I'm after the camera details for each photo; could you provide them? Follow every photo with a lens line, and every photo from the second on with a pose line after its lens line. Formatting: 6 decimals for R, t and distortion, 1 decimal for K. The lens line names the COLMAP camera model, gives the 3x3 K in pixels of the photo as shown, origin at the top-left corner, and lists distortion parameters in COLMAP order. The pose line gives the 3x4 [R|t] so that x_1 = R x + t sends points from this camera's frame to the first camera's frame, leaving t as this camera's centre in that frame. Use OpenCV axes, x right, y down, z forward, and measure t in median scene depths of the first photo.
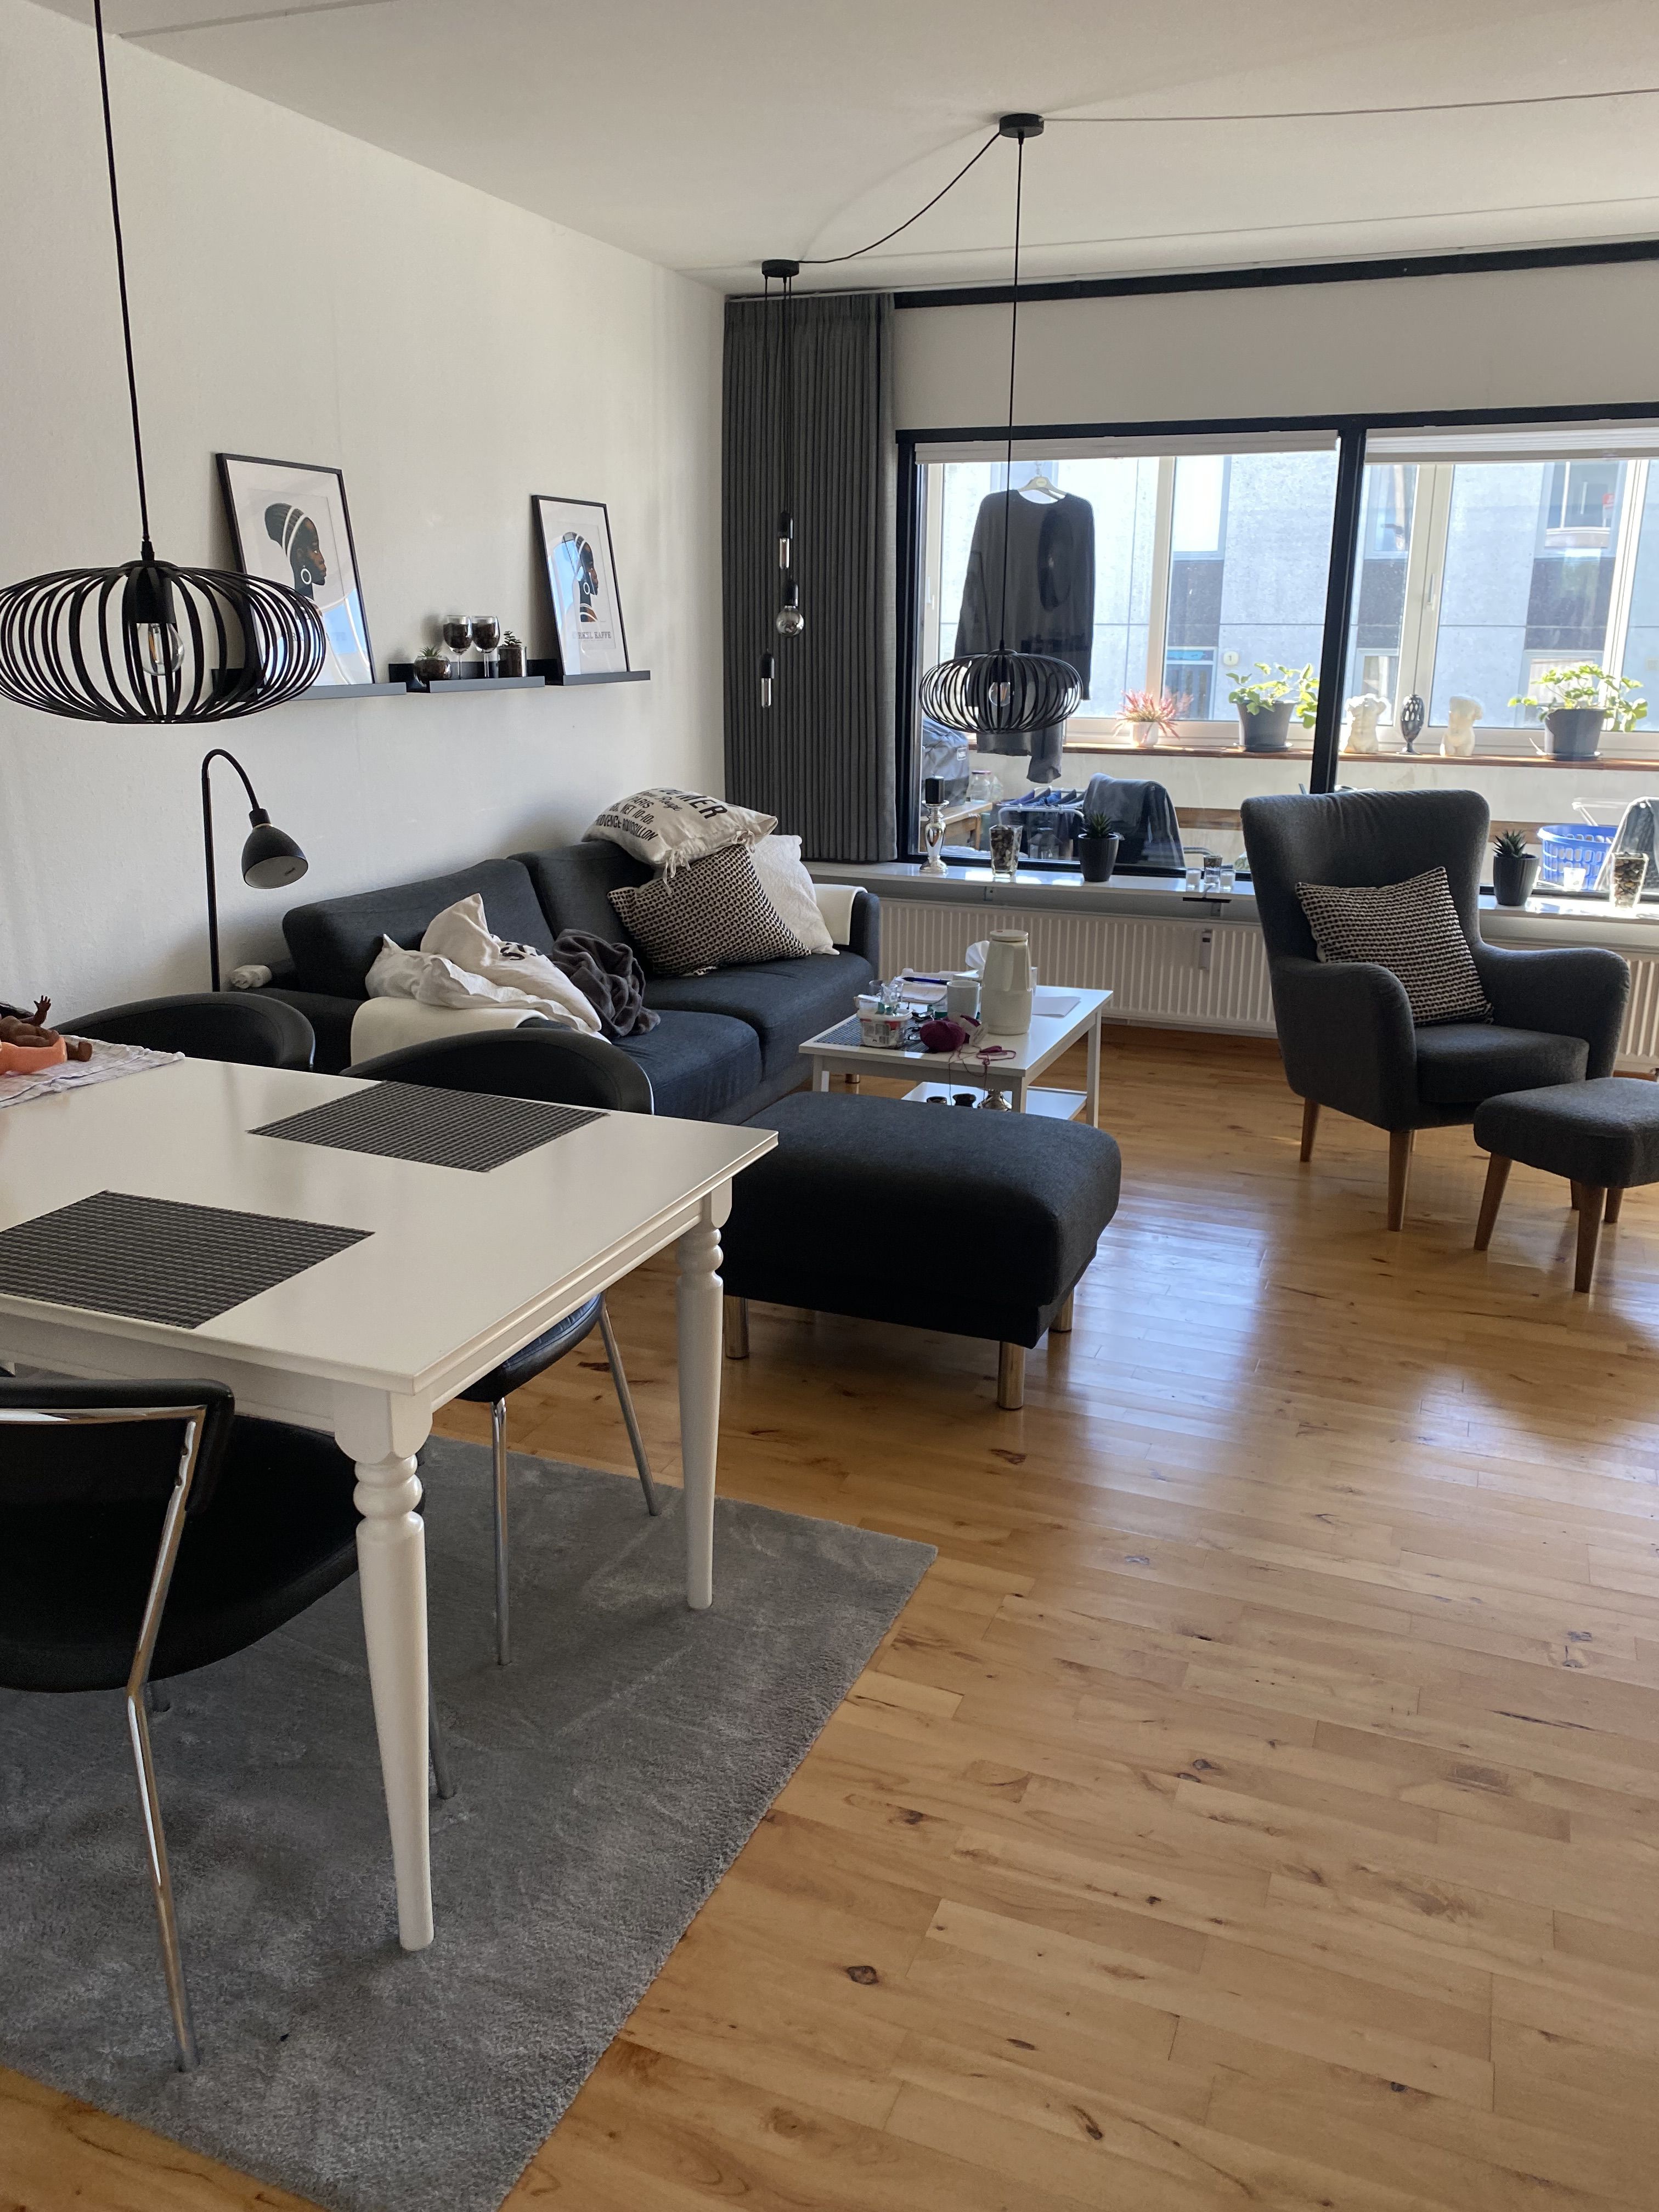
lens RADIAL K [[1672.9, 0, 827.0], [0, 1672.9, 1107.8], [0, 0, 1]] dist [0.000651, -0.000502]
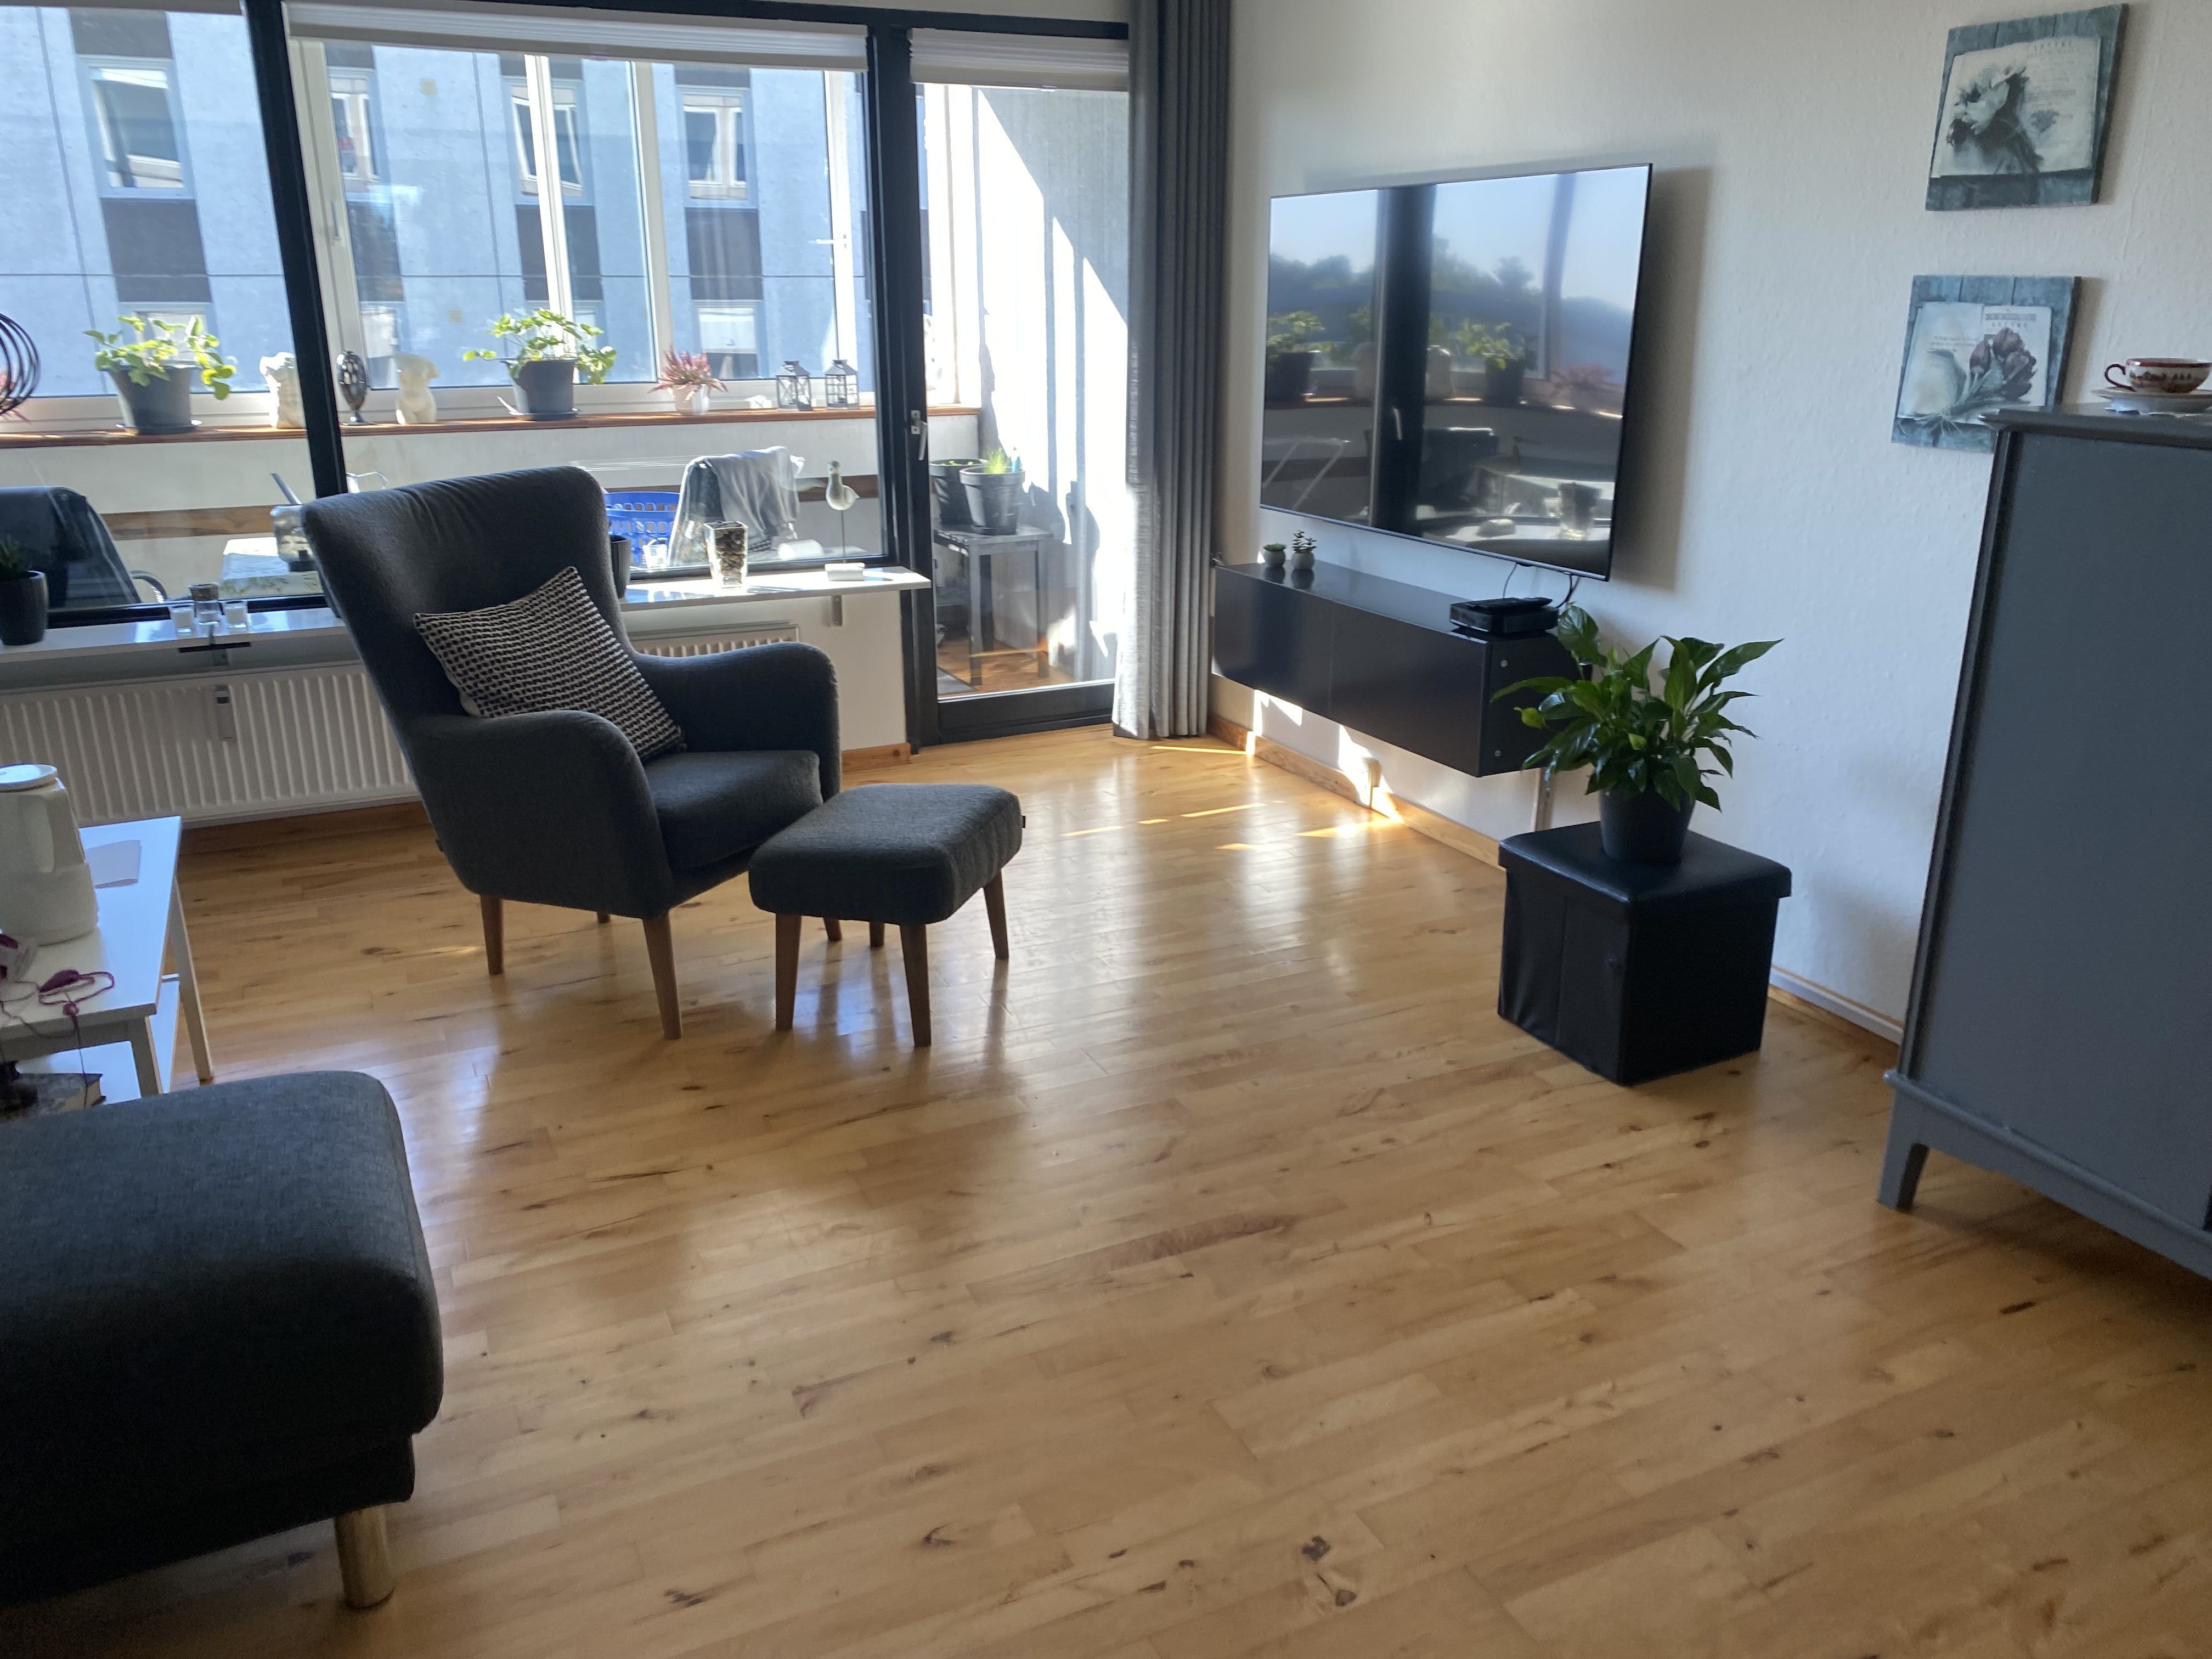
lens RADIAL K [[1672.9, 0, 1111.0], [0, 1672.9, 826.8], [0, 0, 1]] dist [0.000651, -0.000502]
pose [[0.672644, -0.233908, 0.702024, -0.040998], [0.208451, 0.970200, 0.123534, -0.063901], [-0.709999, 0.063243, 0.701357, 0.251938]]
